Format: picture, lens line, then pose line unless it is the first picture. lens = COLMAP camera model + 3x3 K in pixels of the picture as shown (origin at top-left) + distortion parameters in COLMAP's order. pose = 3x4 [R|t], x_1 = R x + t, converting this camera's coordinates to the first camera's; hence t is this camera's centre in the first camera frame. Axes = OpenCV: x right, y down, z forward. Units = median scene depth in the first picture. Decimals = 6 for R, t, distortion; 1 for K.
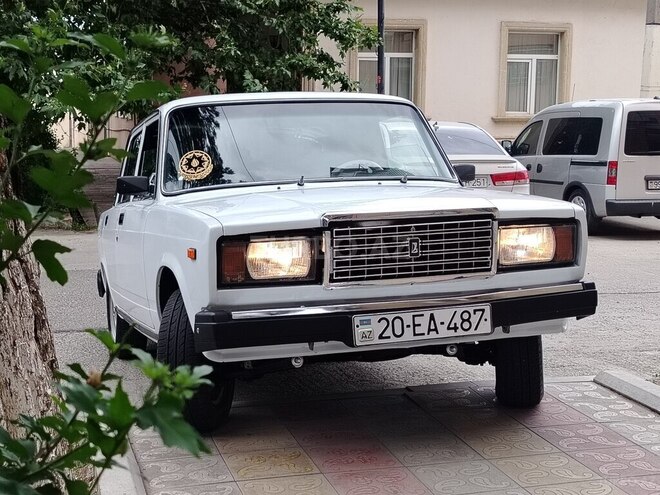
lens RADIAL K [[1105.0, 0, 330.0], [0, 1105.0, 247.5], [0, 0, 1]] dist [0.224538, -0.875657]
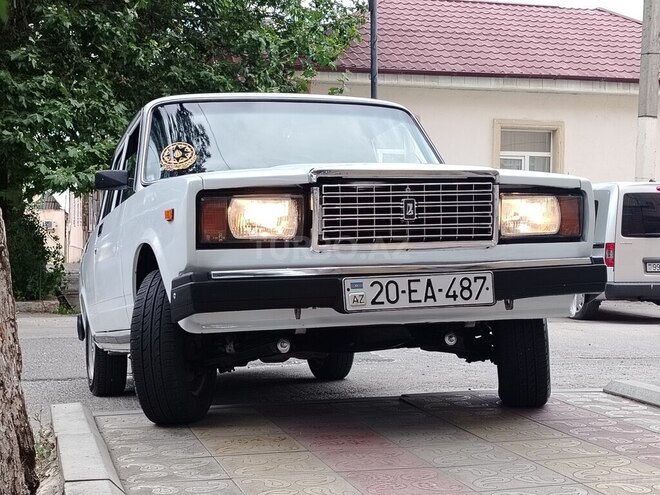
lens RADIAL K [[1105.0, 0, 330.0], [0, 1105.0, 247.5], [0, 0, 1]] dist [0.224538, -0.875657]
pose [[0.999988, 0.001406, 0.004757, 0.005081], [-0.000857, 0.993549, -0.113402, 0.136796], [-0.004885, 0.113397, 0.993538, 0.081016]]
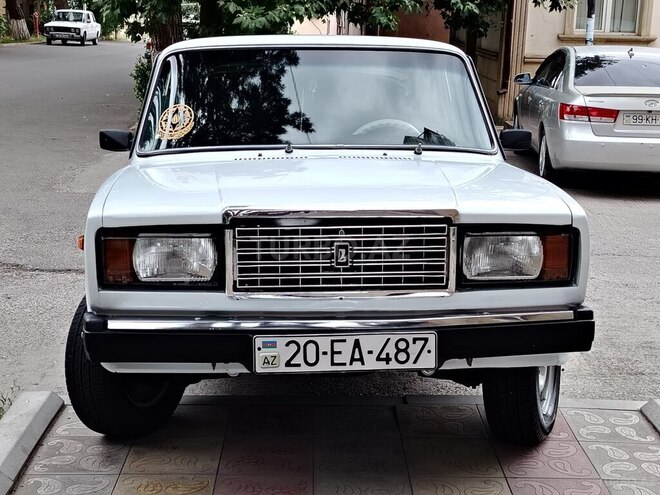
lens RADIAL K [[1079.7, 0, 330.0], [0, 1079.7, 247.5], [0, 0, 1]] dist [0.239356, -0.922017]
pose [[0.971117, 0.073631, -0.226961, 0.243429], [-0.053498, 0.994169, 0.093625, -0.077806], [0.232531, -0.078779, 0.969393, 0.241537]]
